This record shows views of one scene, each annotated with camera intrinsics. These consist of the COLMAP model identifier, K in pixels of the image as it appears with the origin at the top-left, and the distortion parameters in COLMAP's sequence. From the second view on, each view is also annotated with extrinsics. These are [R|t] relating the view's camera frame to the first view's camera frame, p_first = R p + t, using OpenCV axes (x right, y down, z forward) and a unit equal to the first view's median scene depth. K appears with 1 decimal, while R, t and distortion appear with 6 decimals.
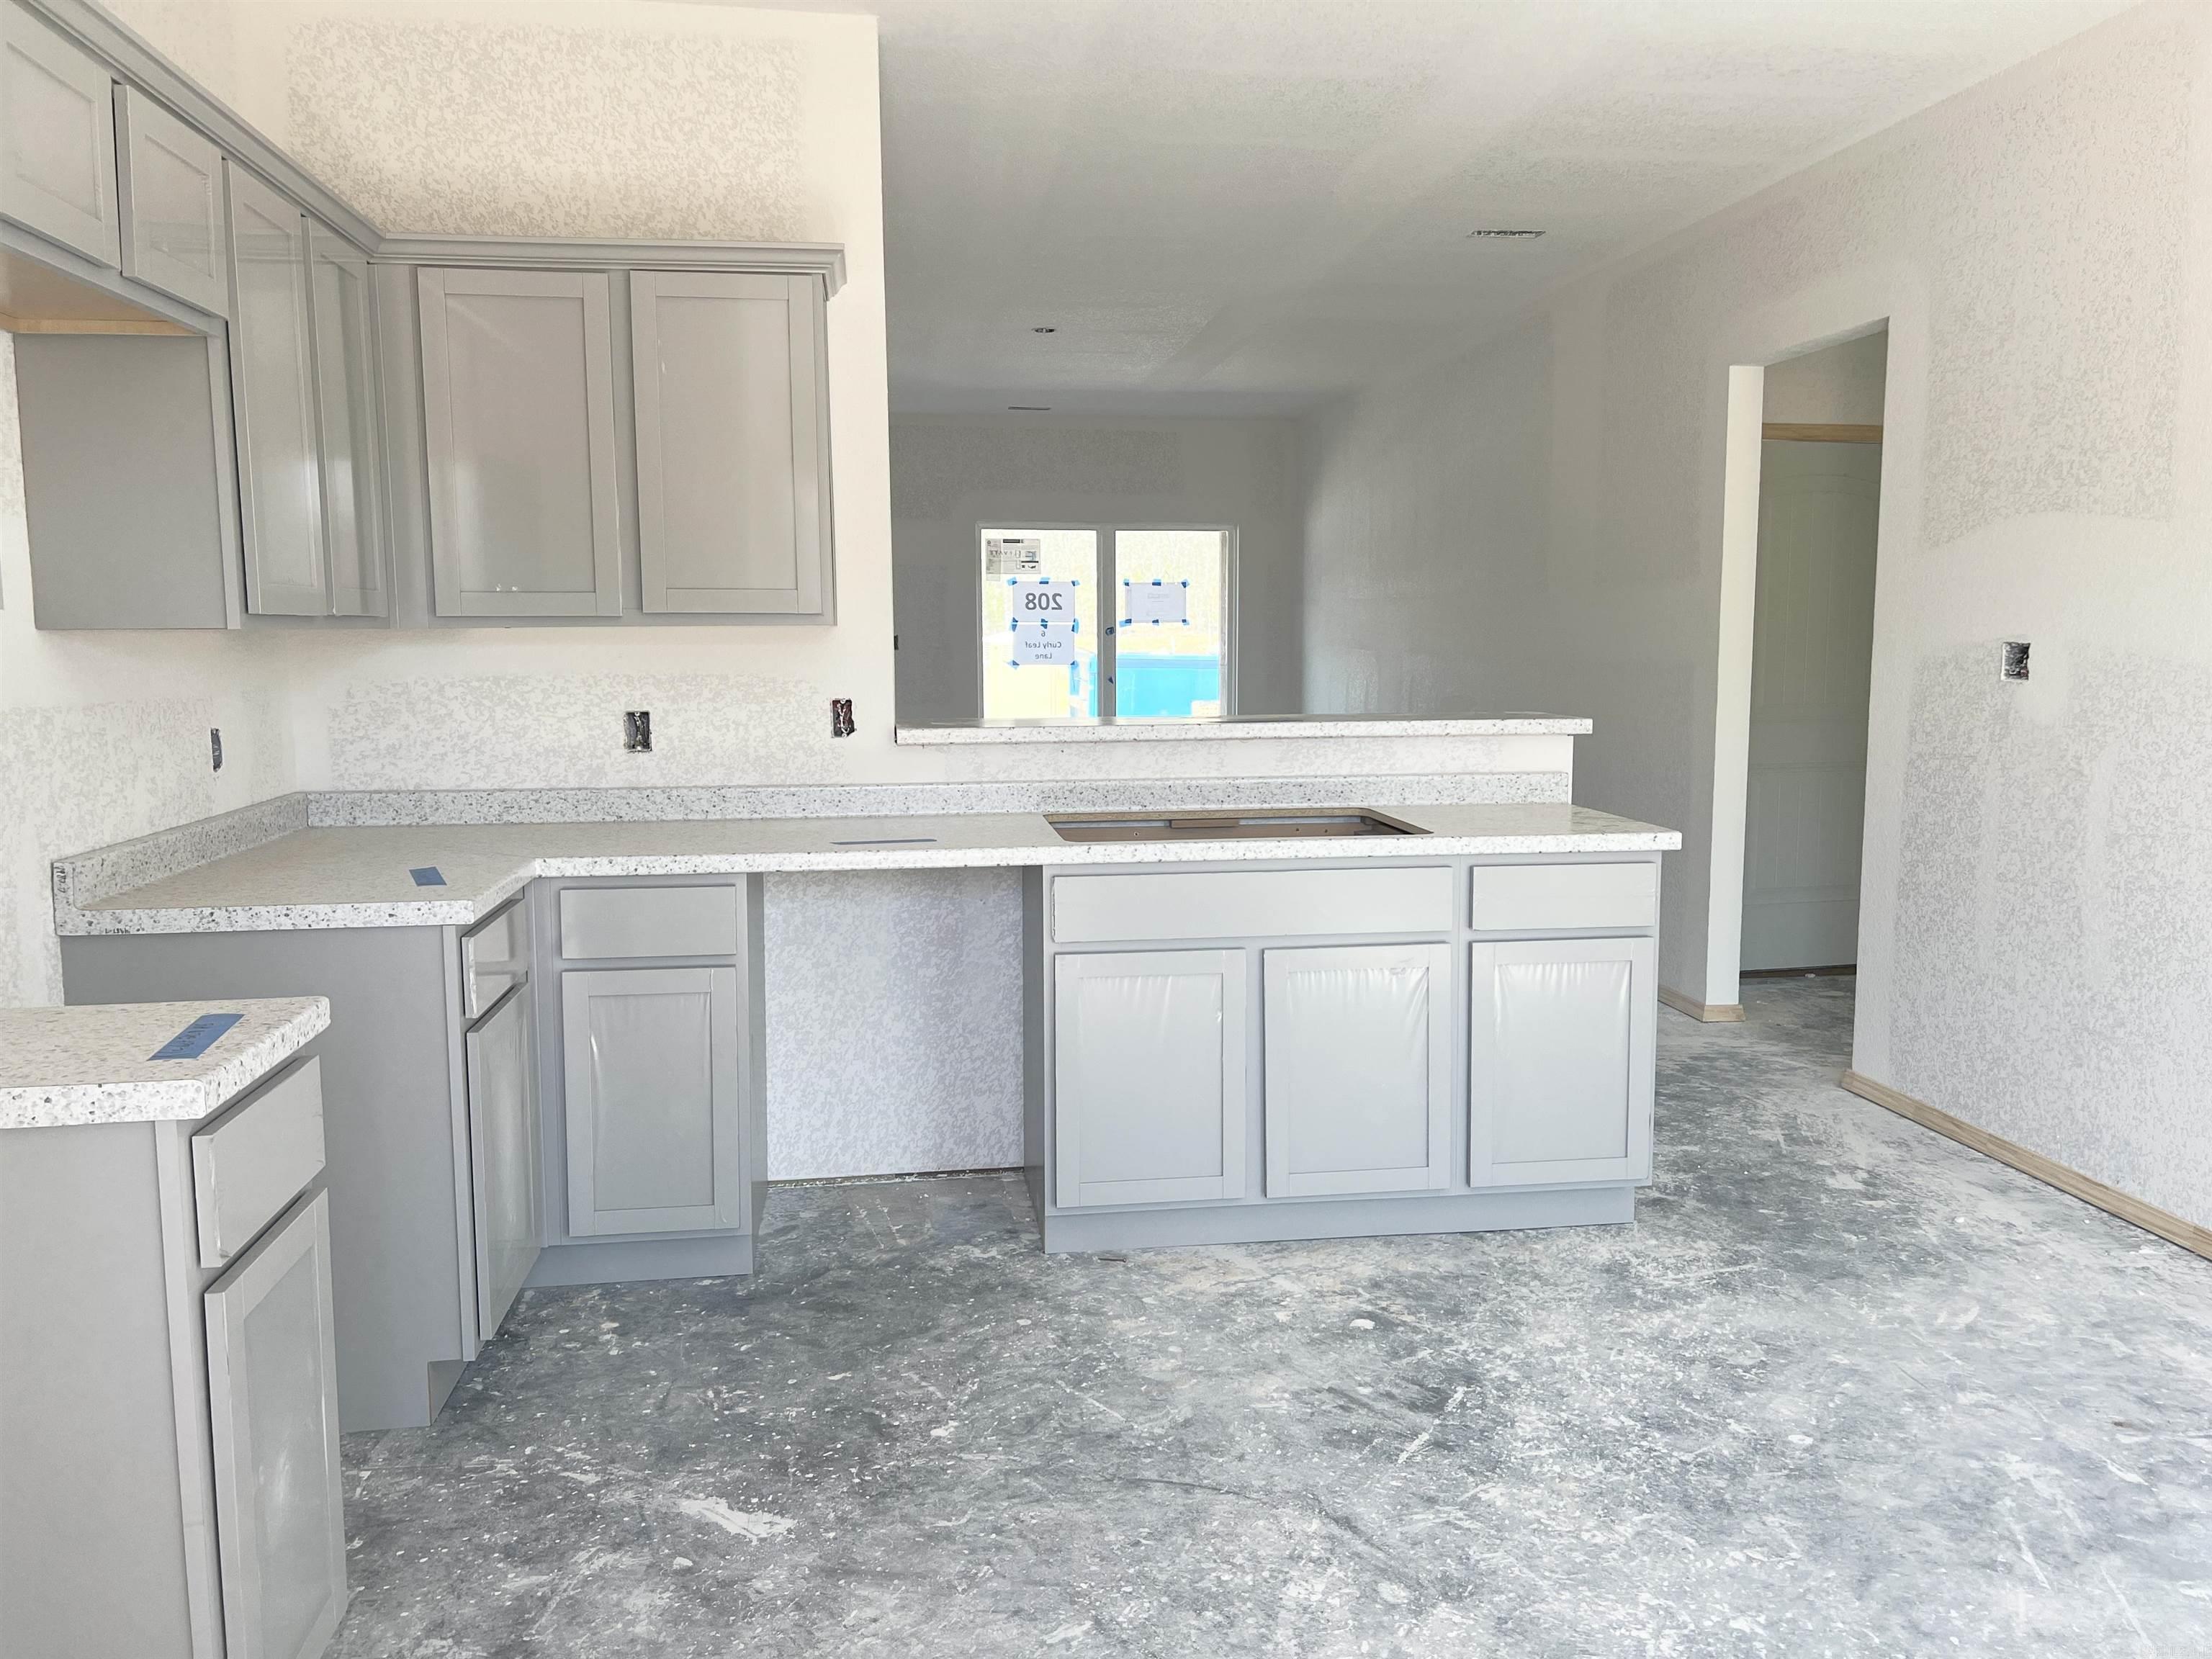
lens RADIAL K [[1666.8, 0, 1133.9], [0, 1666.8, 806.8], [0, 0, 1]] dist [0.070572, -0.072238]
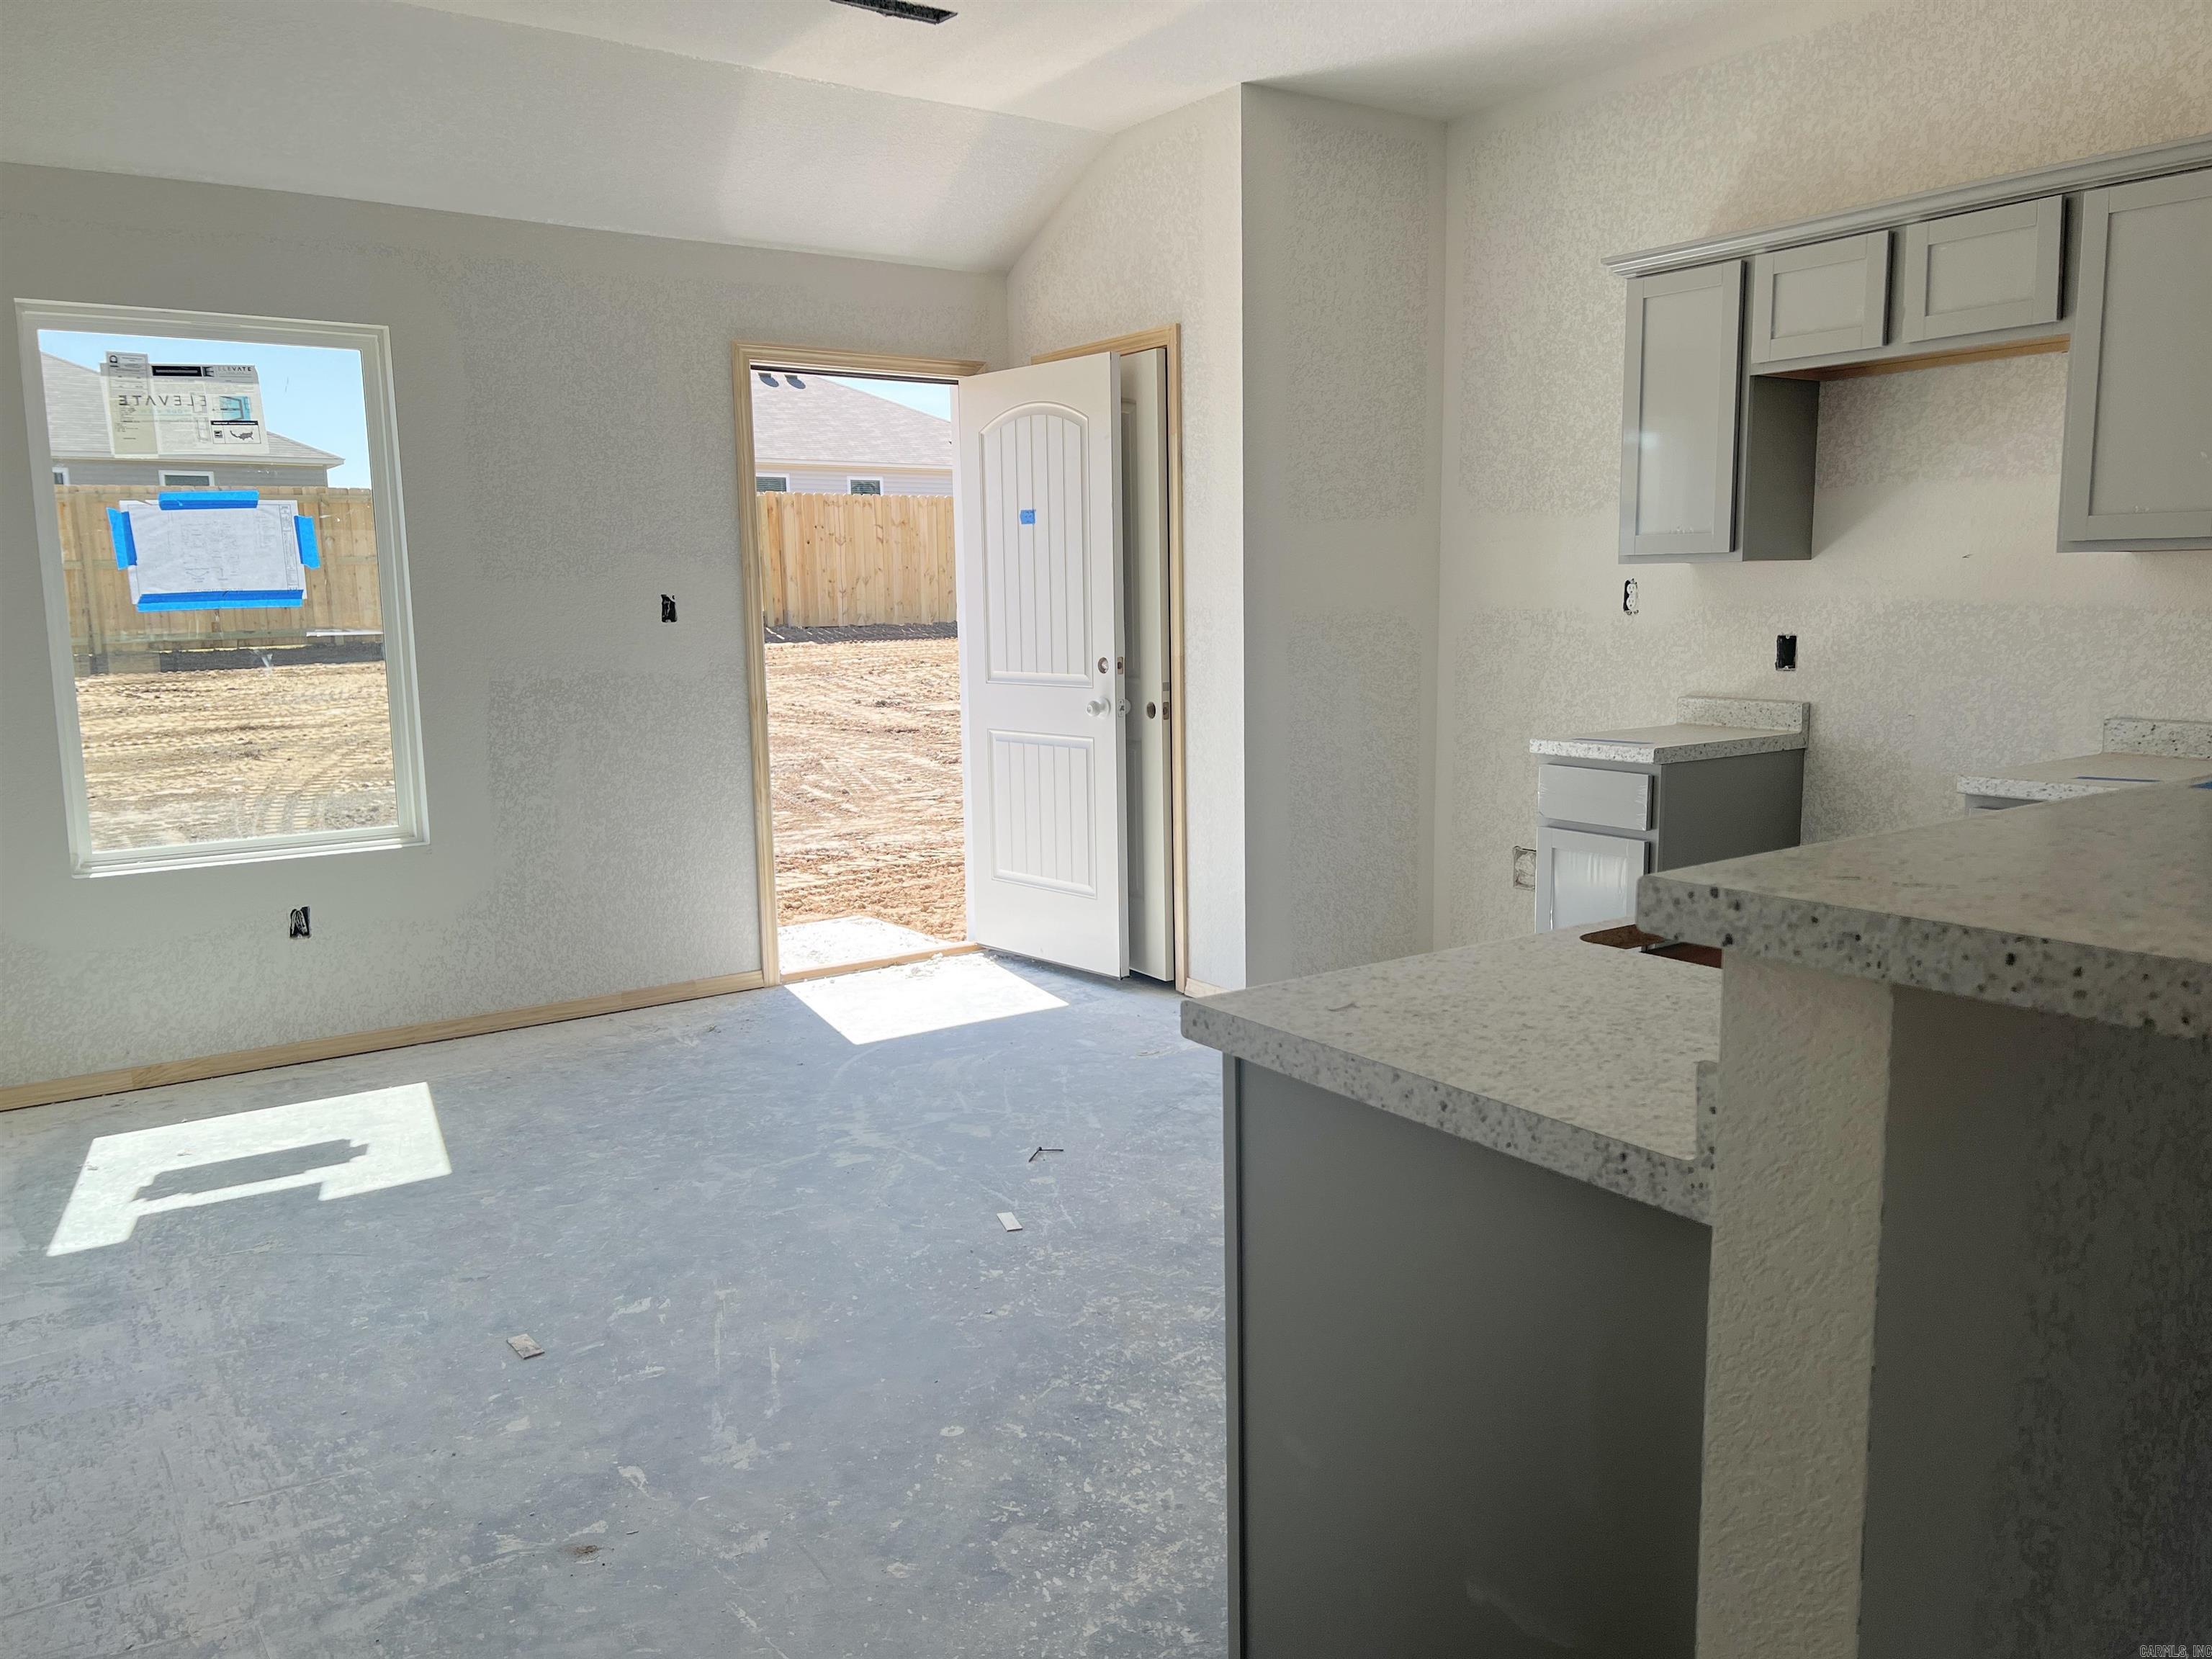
lens RADIAL K [[1666.8, 0, 1123.4], [0, 1666.8, 825.6], [0, 0, 1]] dist [0.070572, -0.072238]
pose [[-0.893970, 0.081421, -0.440668, 0.588468], [-0.029064, 0.970751, 0.238324, -0.155143], [0.447184, 0.225862, -0.865455, 1.505955]]
